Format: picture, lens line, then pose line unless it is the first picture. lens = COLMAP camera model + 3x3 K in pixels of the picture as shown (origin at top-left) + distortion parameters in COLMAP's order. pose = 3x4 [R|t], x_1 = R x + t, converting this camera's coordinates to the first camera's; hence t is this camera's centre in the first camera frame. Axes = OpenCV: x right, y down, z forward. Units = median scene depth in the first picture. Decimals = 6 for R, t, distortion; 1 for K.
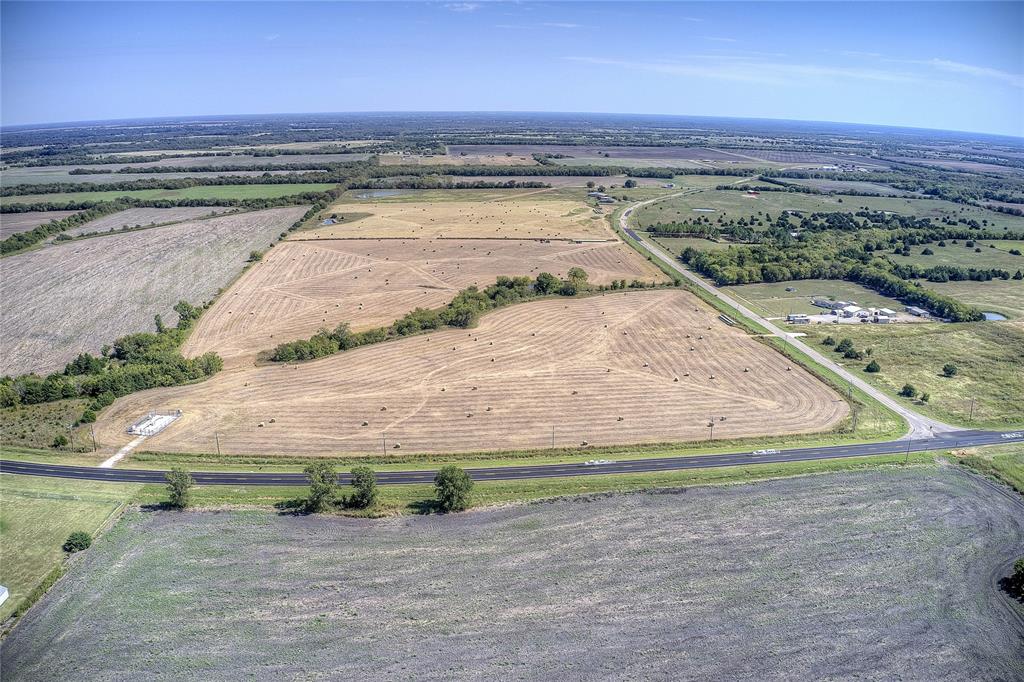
lens RADIAL K [[800.7, 0, 512.0], [0, 800.7, 341.0], [0, 0, 1]] dist [-0.185586, 0.032714]
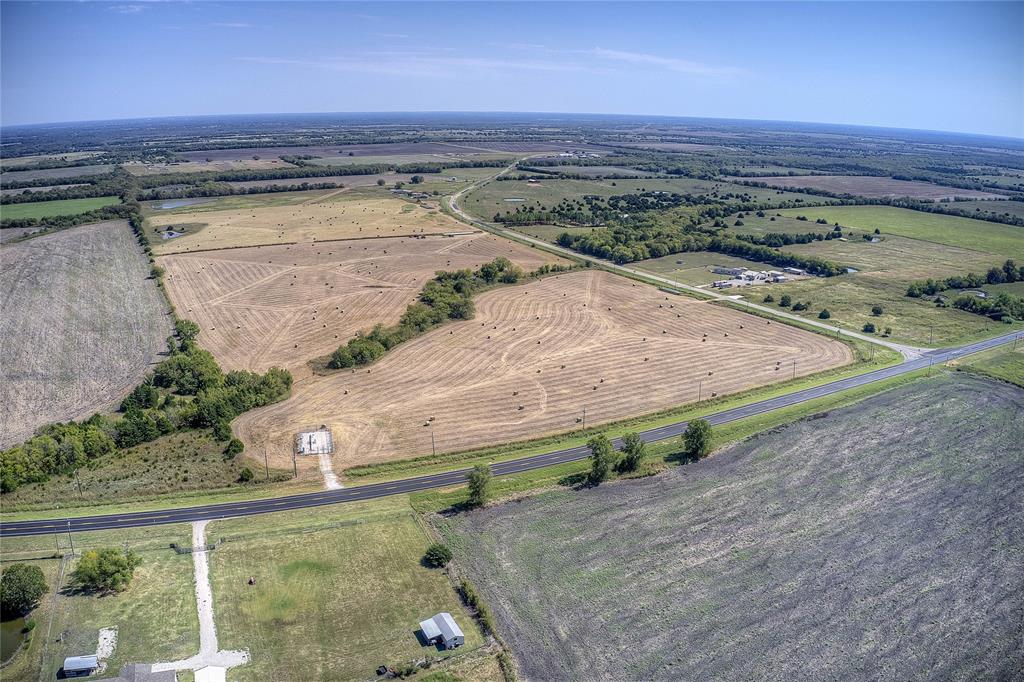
lens RADIAL K [[800.7, 0, 512.0], [0, 800.7, 341.0], [0, 0, 1]] dist [-0.185586, 0.032714]
pose [[0.922667, -0.109069, 0.369851, -0.177208], [0.107778, 0.993880, 0.024221, -0.003210], [-0.370229, 0.017514, 0.928775, 0.006335]]
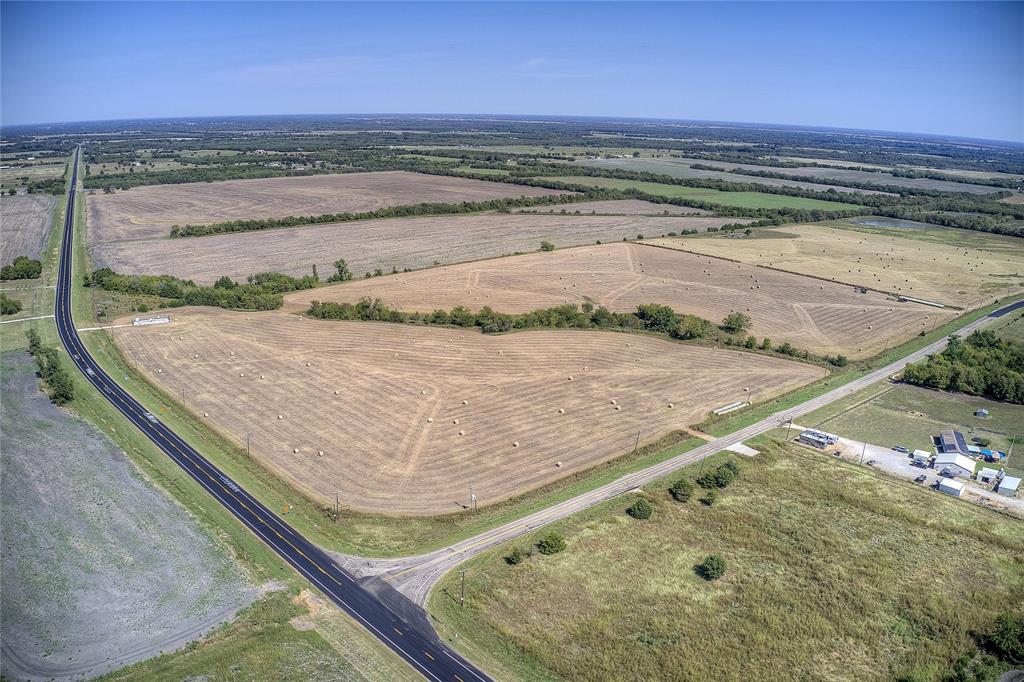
lens RADIAL K [[800.7, 0, 512.0], [0, 800.7, 341.0], [0, 0, 1]] dist [-0.185586, 0.032714]
pose [[0.584527, 0.228688, -0.778479, 0.331635], [-0.241339, 0.965036, 0.102280, -0.052089], [0.774651, 0.128092, 0.619281, 0.190166]]
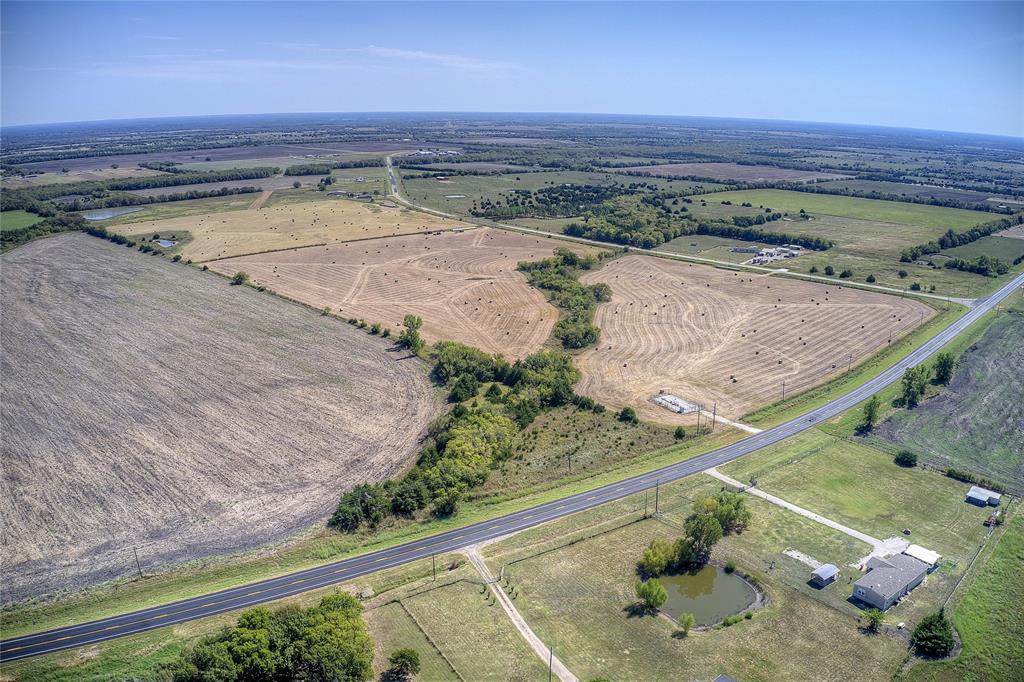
lens RADIAL K [[800.7, 0, 512.0], [0, 800.7, 341.0], [0, 0, 1]] dist [-0.185586, 0.032714]
pose [[0.783548, -0.179169, 0.594938, -0.387215], [0.175424, 0.982358, 0.064806, -0.026202], [-0.596053, 0.053588, 0.801155, 0.076896]]
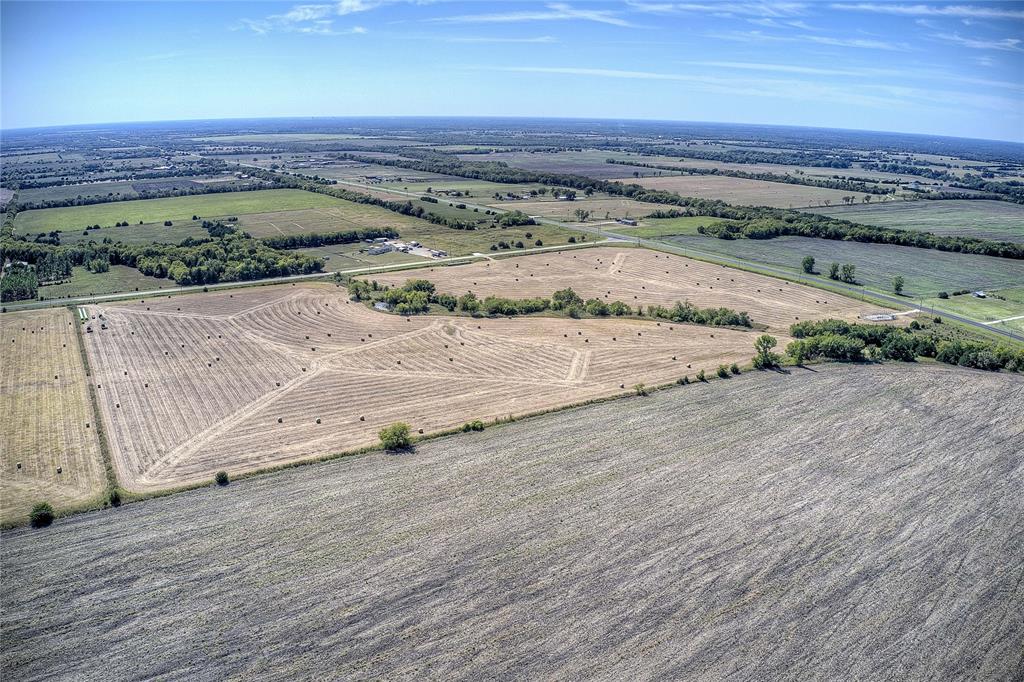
lens RADIAL K [[781.1, 0, 511.8], [0, 781.1, 315.9], [0, 0, 1]] dist [-0.167143, 0.000815]
pose [[-0.422849, -0.245209, 0.872394, -0.459346], [0.244560, 0.896096, 0.370409, -0.202571], [-0.872576, 0.369979, -0.318945, 0.662151]]
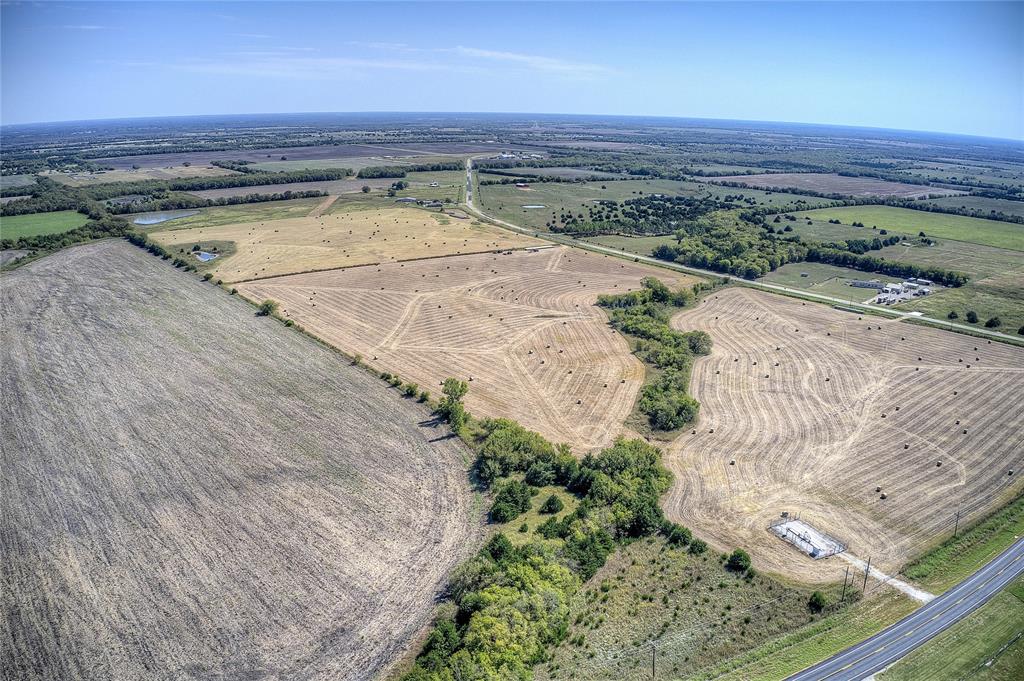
lens RADIAL K [[800.7, 0, 512.0], [0, 800.7, 340.5], [0, 0, 1]] dist [-0.185586, 0.032714]
pose [[0.846220, -0.149193, 0.511521, -0.322318], [0.146698, 0.988133, 0.045519, -0.047921], [-0.512242, 0.036520, 0.858064, 0.150221]]
